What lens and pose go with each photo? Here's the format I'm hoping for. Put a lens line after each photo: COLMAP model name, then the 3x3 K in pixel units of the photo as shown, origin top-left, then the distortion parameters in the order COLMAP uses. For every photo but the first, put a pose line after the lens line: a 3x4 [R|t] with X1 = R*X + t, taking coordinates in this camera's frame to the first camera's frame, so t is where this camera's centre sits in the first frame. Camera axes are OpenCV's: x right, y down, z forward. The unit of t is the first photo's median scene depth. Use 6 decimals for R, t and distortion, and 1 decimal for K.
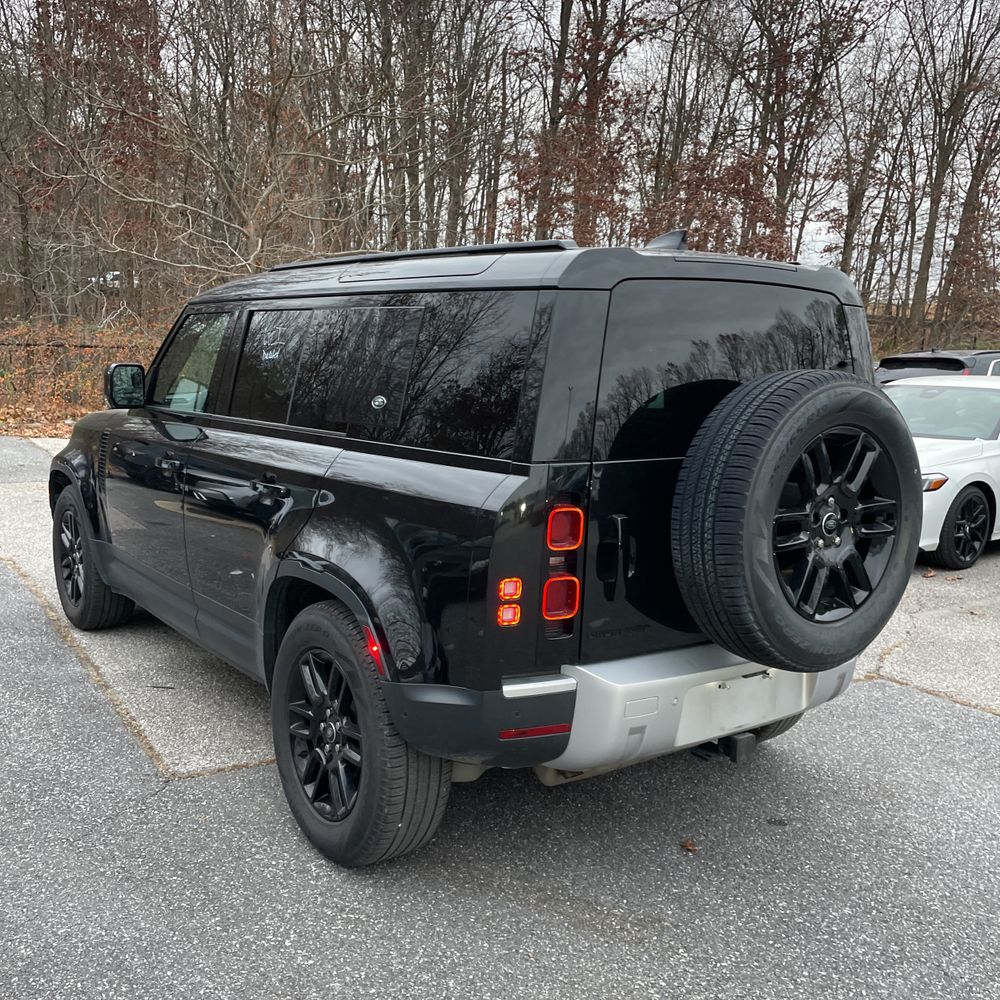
lens RADIAL K [[1169.9, 0, 504.3], [0, 1169.9, 500.3], [0, 0, 1]] dist [0.047848, 0.000000]
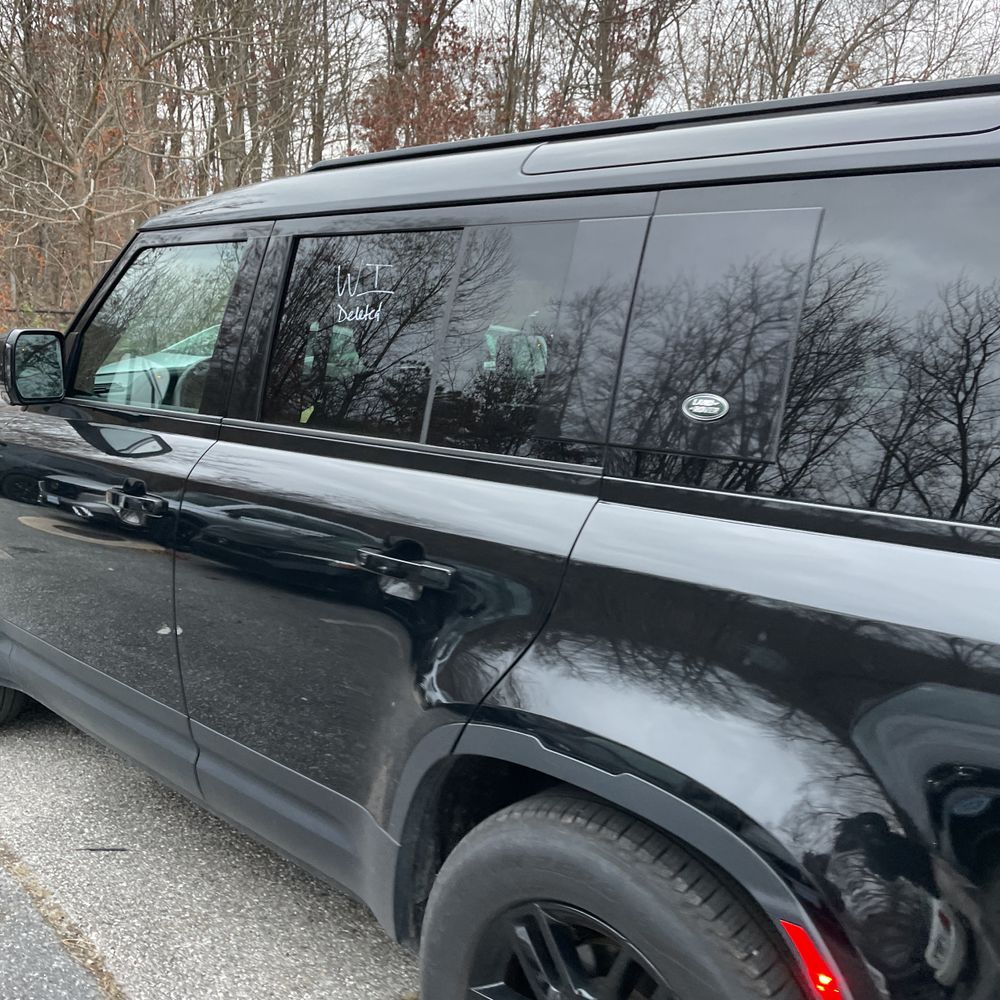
lens RADIAL K [[1169.9, 0, 495.6], [0, 1169.9, 502.8], [0, 0, 1]] dist [0.047848, 0.000000]
pose [[0.987398, -0.022379, 0.156668, -0.212217], [0.017792, 0.999373, 0.030619, -0.047479], [-0.157255, -0.027446, 0.987177, 0.418308]]
